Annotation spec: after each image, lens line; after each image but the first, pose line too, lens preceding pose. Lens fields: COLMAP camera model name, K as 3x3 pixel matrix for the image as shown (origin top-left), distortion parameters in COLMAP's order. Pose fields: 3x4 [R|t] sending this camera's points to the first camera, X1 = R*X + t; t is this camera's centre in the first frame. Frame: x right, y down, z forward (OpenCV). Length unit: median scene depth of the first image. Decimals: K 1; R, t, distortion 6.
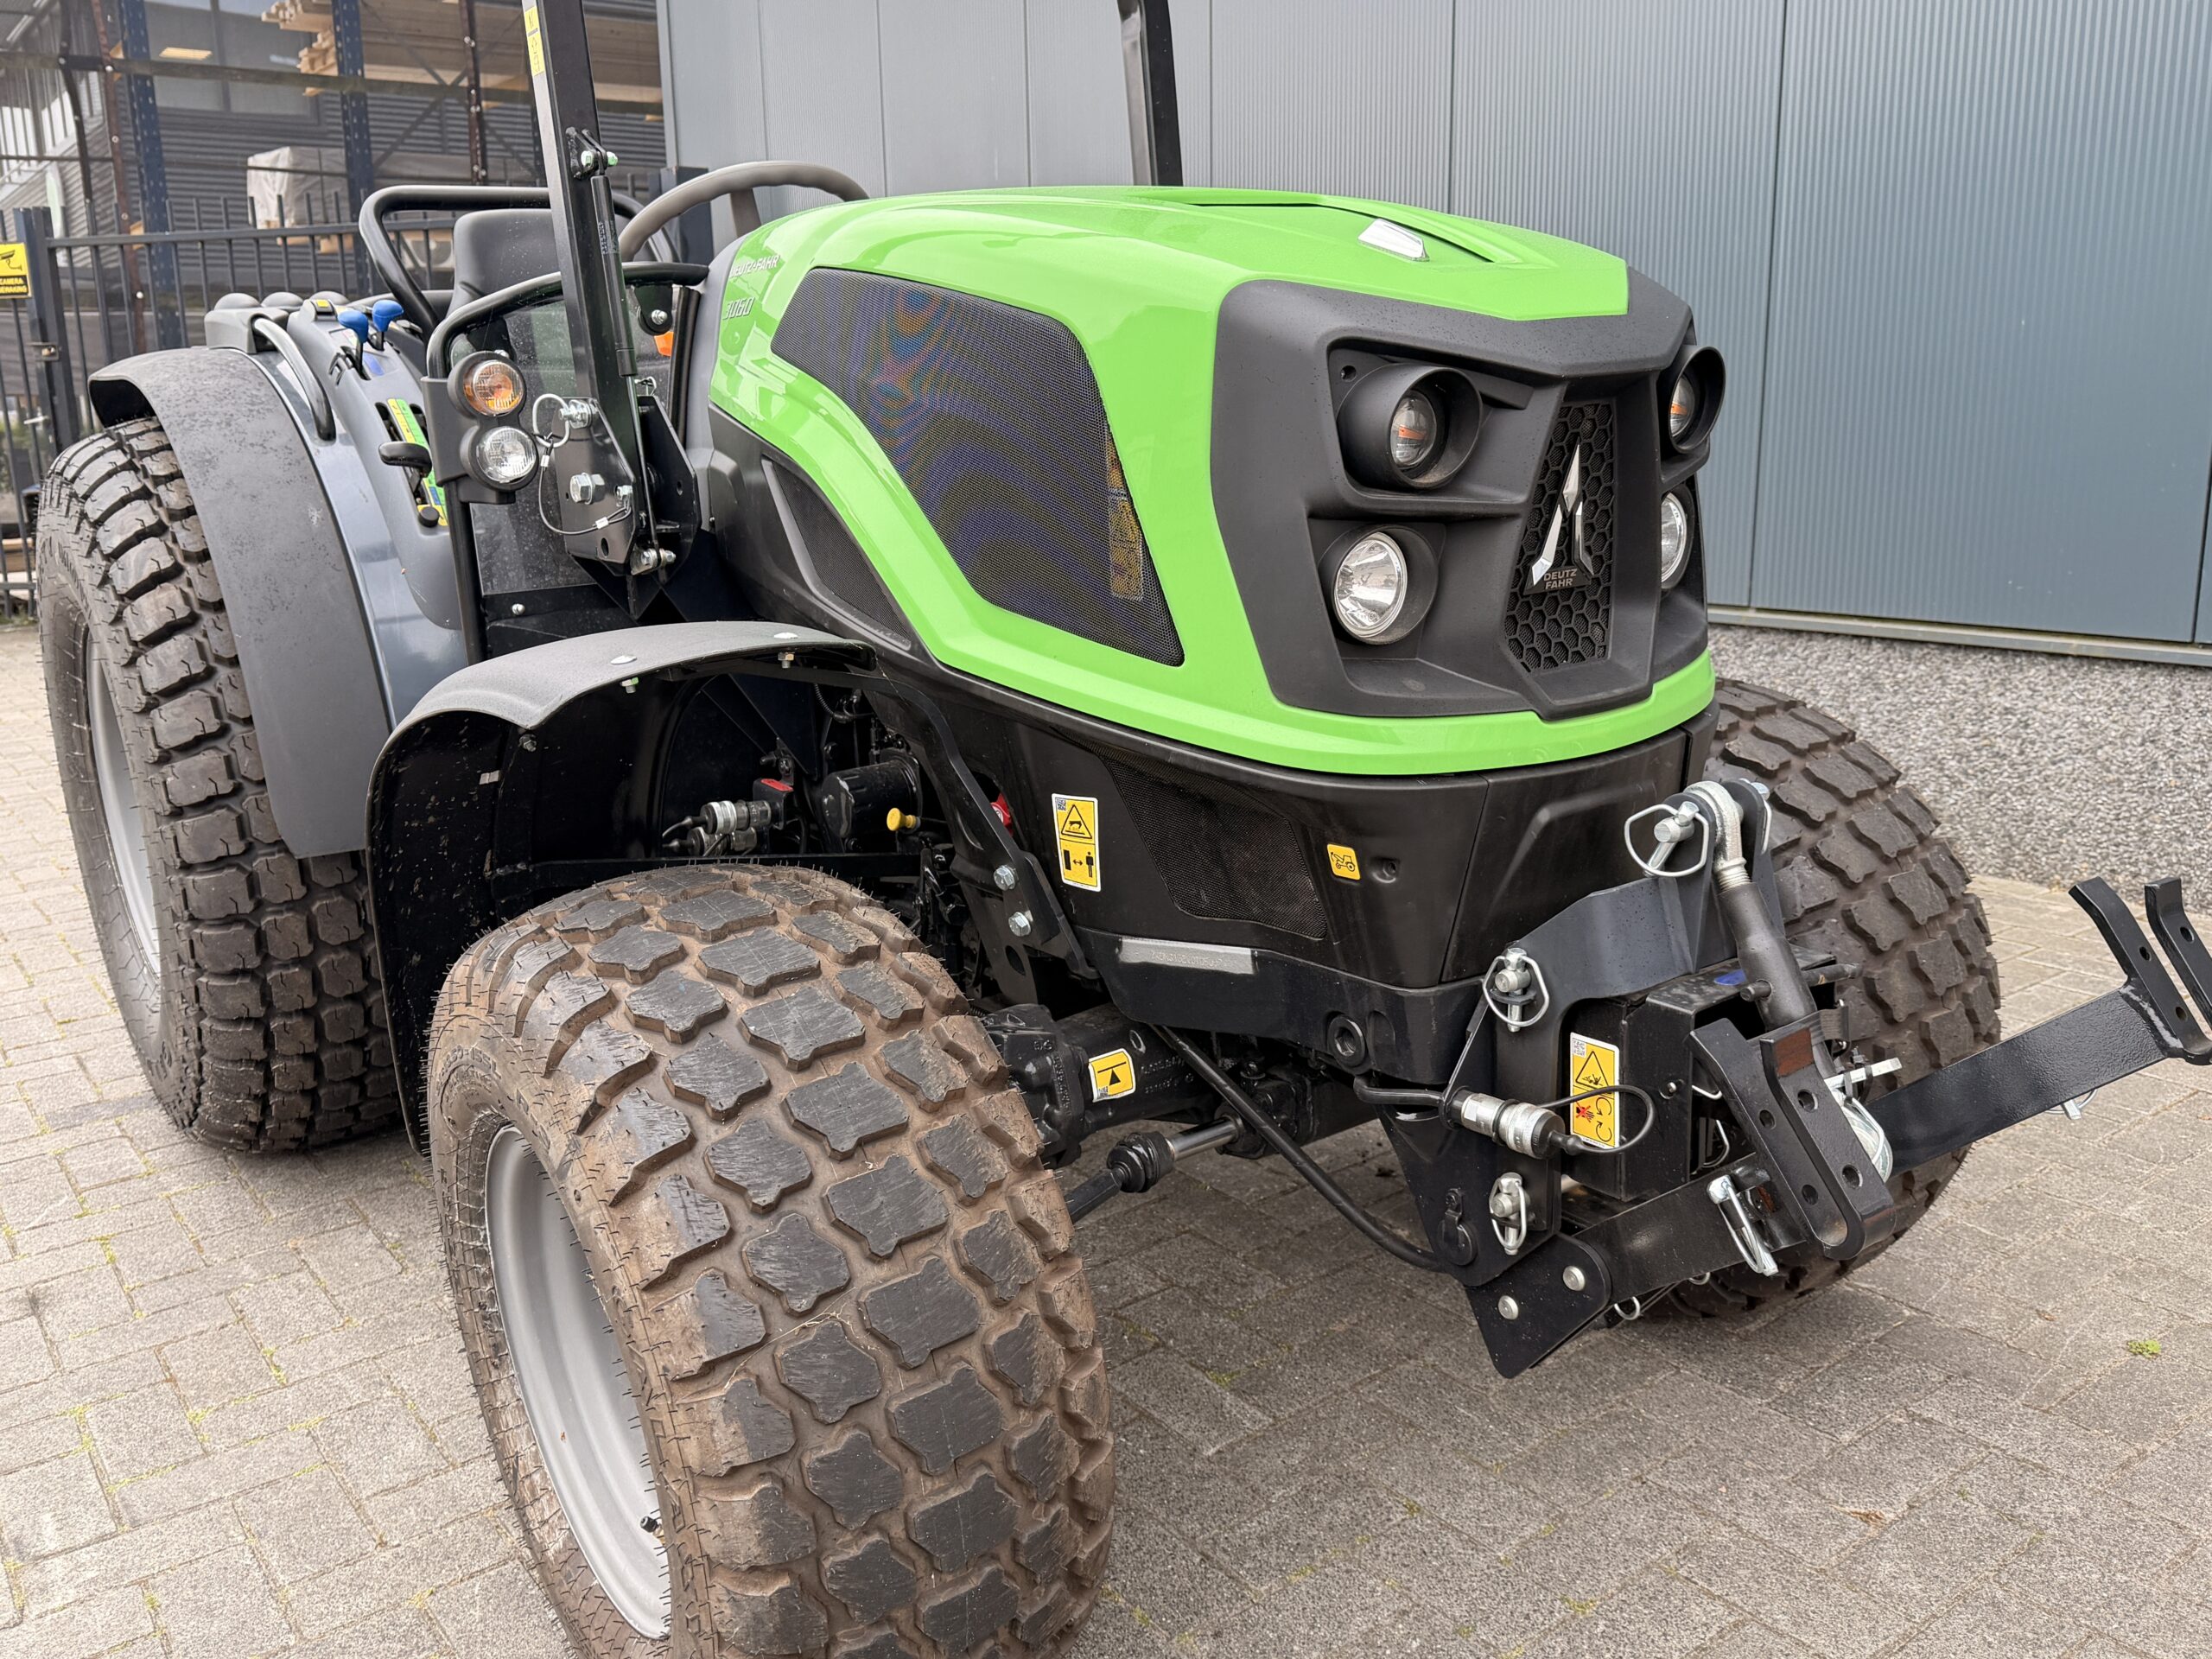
lens RADIAL K [[1827.2, 0, 1119.0], [0, 1827.2, 826.7], [0, 0, 1]] dist [0.073699, -0.111677]
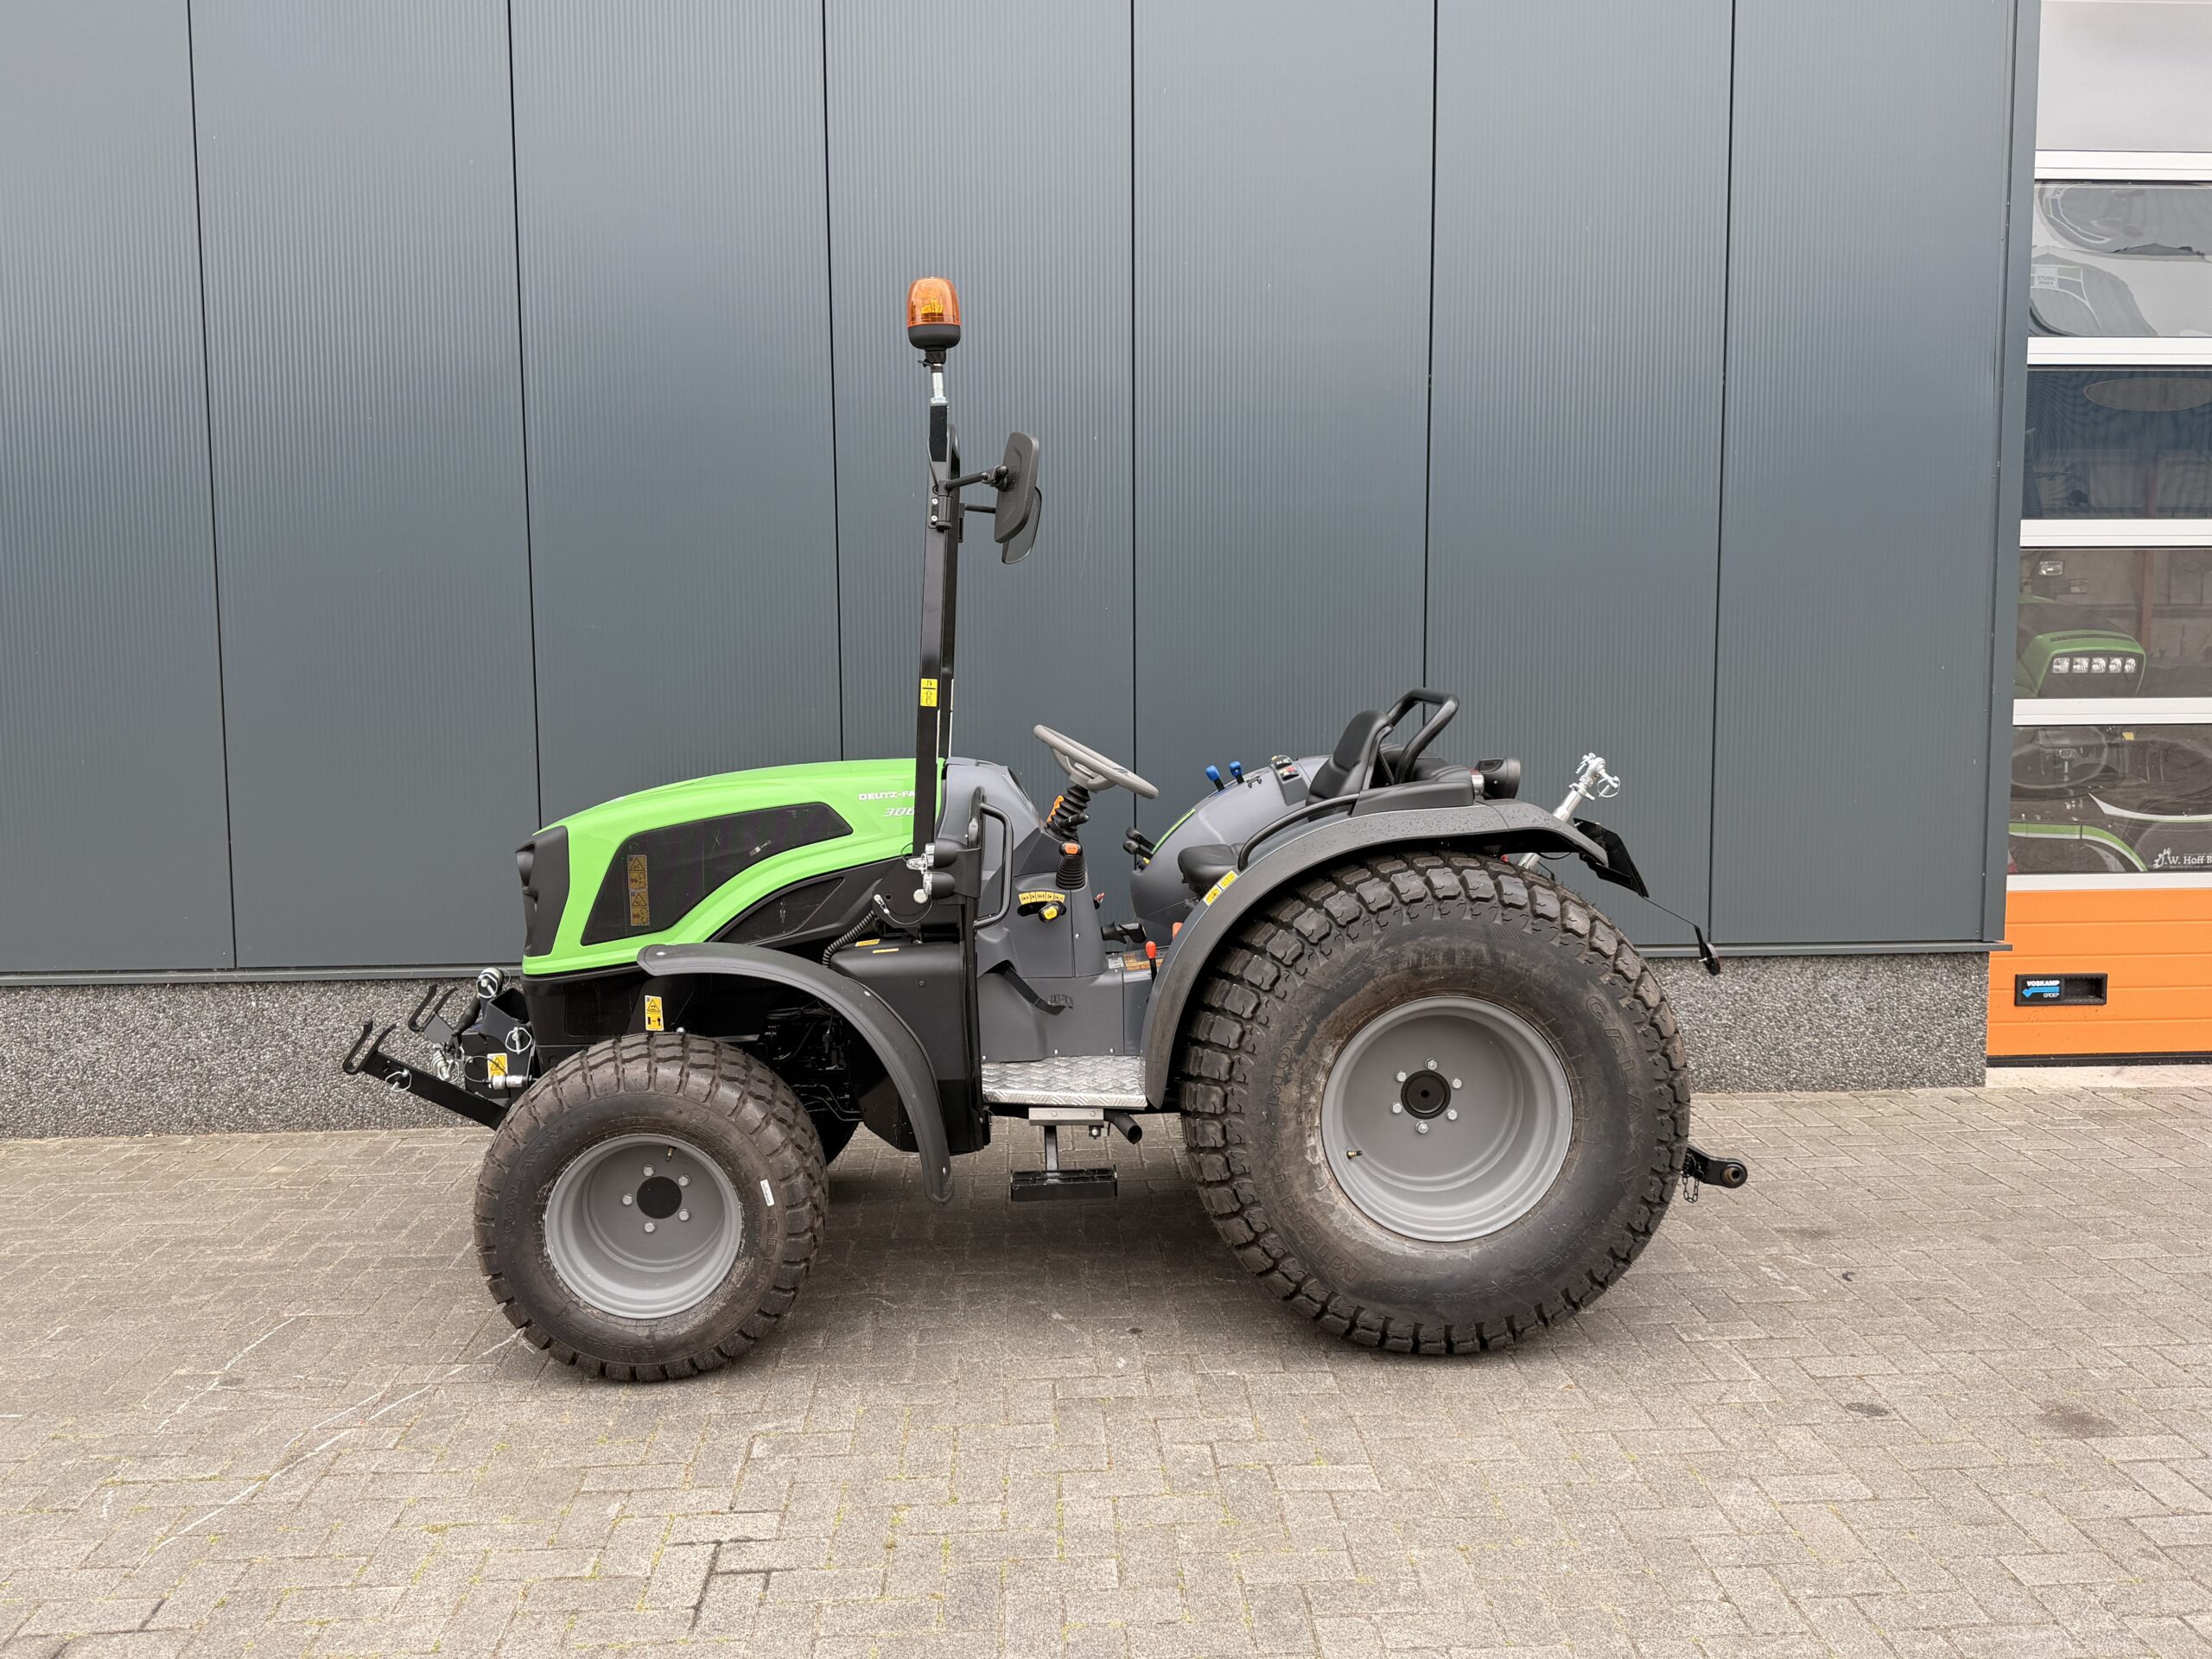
lens RADIAL K [[1768.3, 0, 1097.7], [0, 1768.3, 816.0], [0, 0, 1]] dist [0.040753, -0.044950]
pose [[0.557945, -0.055257, 0.828036, -1.850822], [0.178155, 0.982493, -0.054480, -0.321933], [-0.810530, 0.177916, 0.558021, 0.157832]]
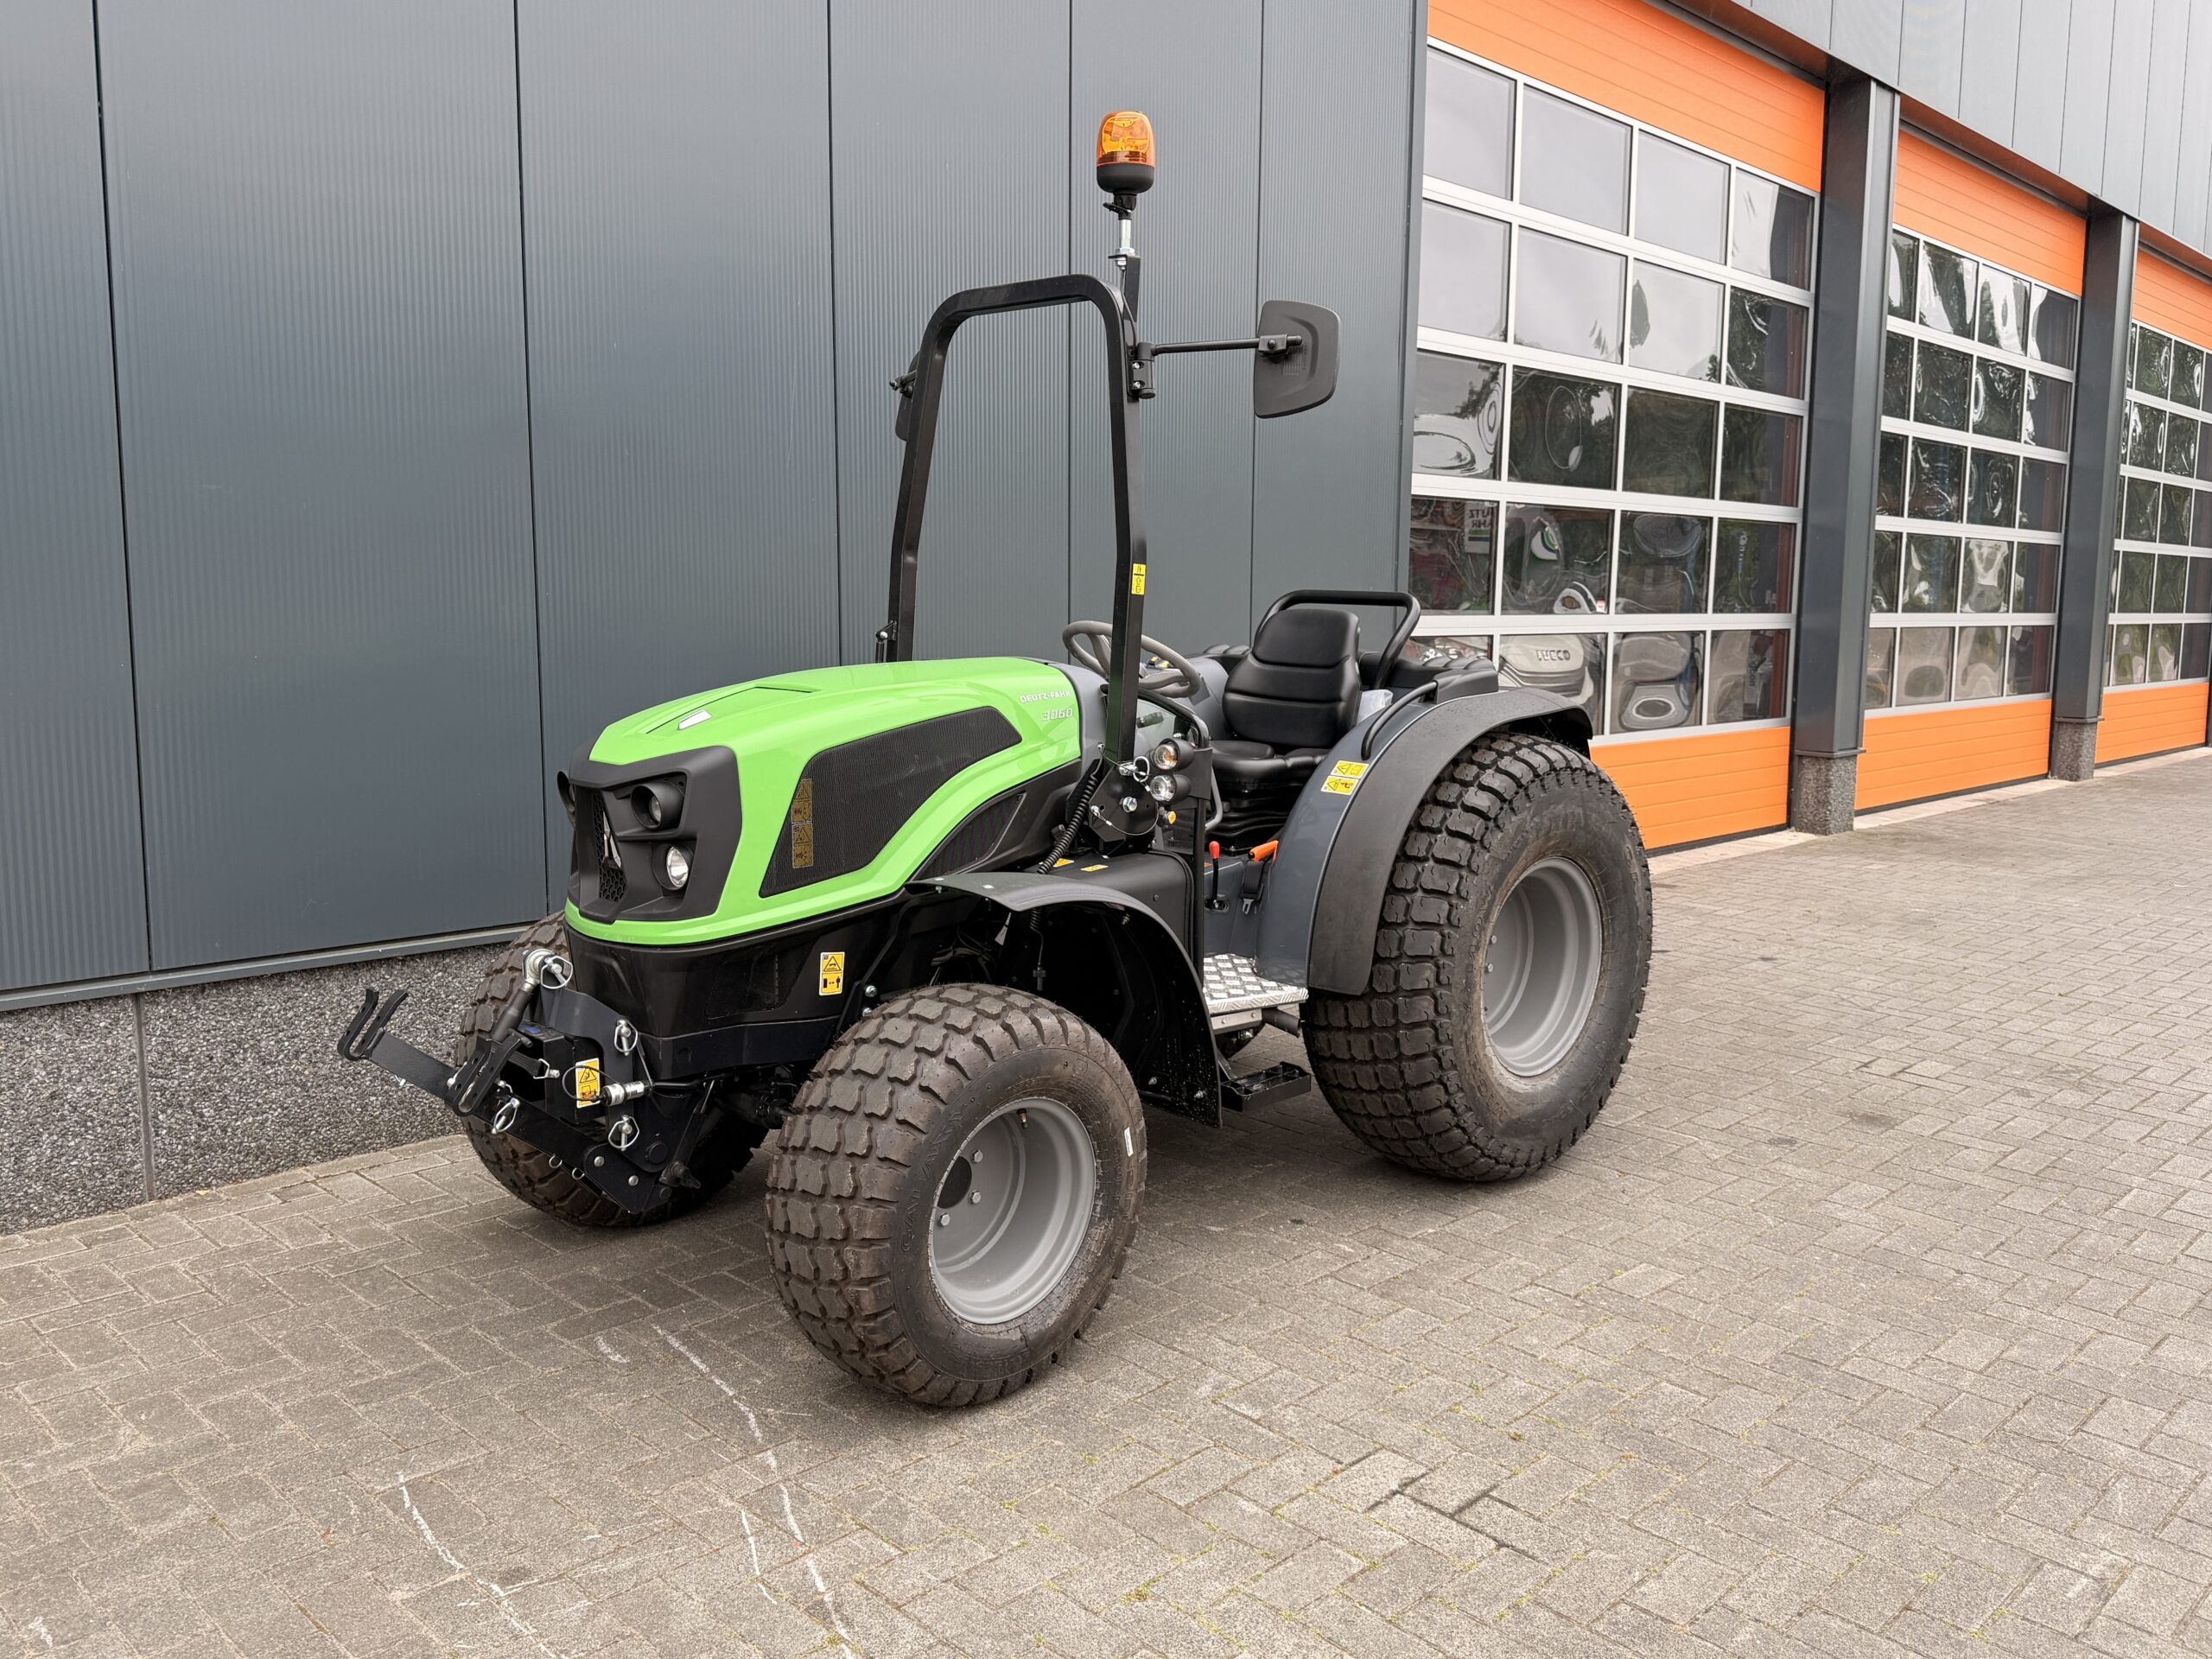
lens RADIAL K [[1768.3, 0, 1103.3], [0, 1768.3, 830.6], [0, 0, 1]] dist [0.040753, -0.044950]
pose [[-0.148517, -0.106167, 0.983194, -2.169097], [0.212389, 0.967595, 0.136565, -0.684708], [-0.965833, 0.229102, -0.121156, 2.144313]]
